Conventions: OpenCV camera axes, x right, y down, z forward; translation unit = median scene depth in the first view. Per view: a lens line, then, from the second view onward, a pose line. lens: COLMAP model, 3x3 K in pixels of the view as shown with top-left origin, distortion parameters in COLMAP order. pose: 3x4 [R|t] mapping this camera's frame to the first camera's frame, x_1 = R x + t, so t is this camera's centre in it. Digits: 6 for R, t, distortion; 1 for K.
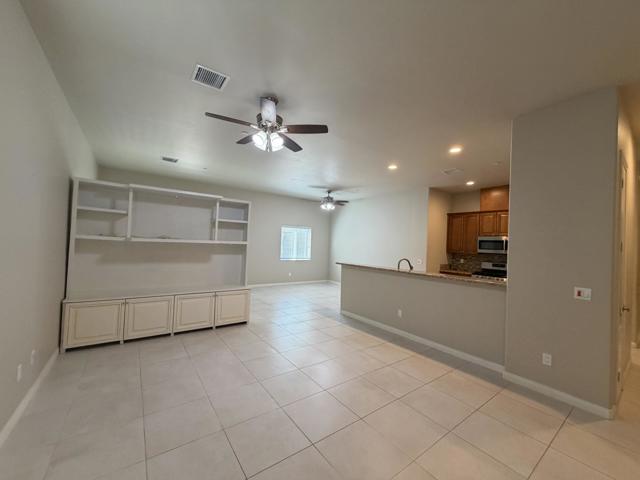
lens RADIAL K [[254.3, 0, 312.8], [0, 254.3, 237.6], [0, 0, 1]] dist [0.000750, 0.000030]
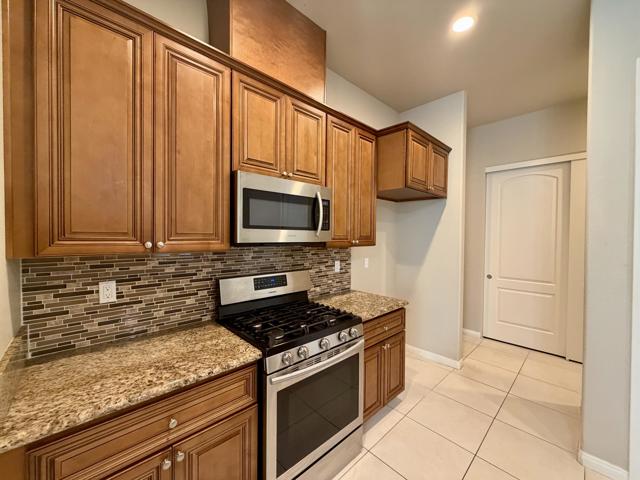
lens RADIAL K [[254.6, 0, 311.8], [0, 254.6, 240.1], [0, 0, 1]] dist [0.002443, 0.000137]
pose [[-0.121116, -0.053962, 0.991170, 0.631832], [-0.030684, 0.998248, 0.050598, 0.063820], [-0.992164, -0.024285, -0.122560, 1.451828]]
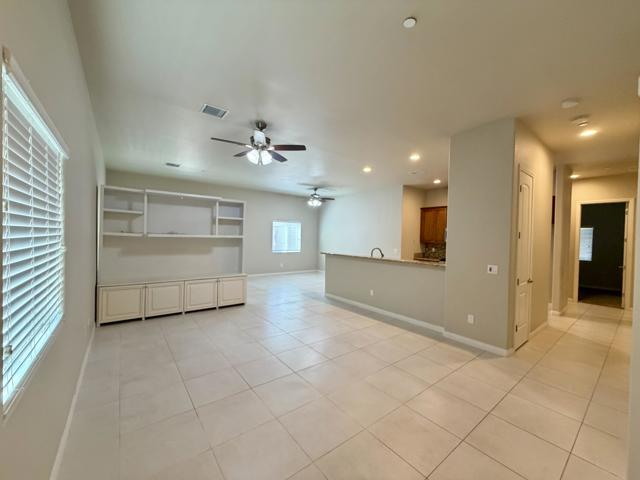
lens RADIAL K [[254.6, 0, 311.8], [0, 254.6, 240.1], [0, 0, 1]] dist [0.002443, 0.000137]
pose [[0.999574, -0.016418, 0.024122, 0.031873], [0.015503, 0.999171, 0.037635, -0.002836], [-0.024720, -0.037245, 0.999000, -0.196560]]
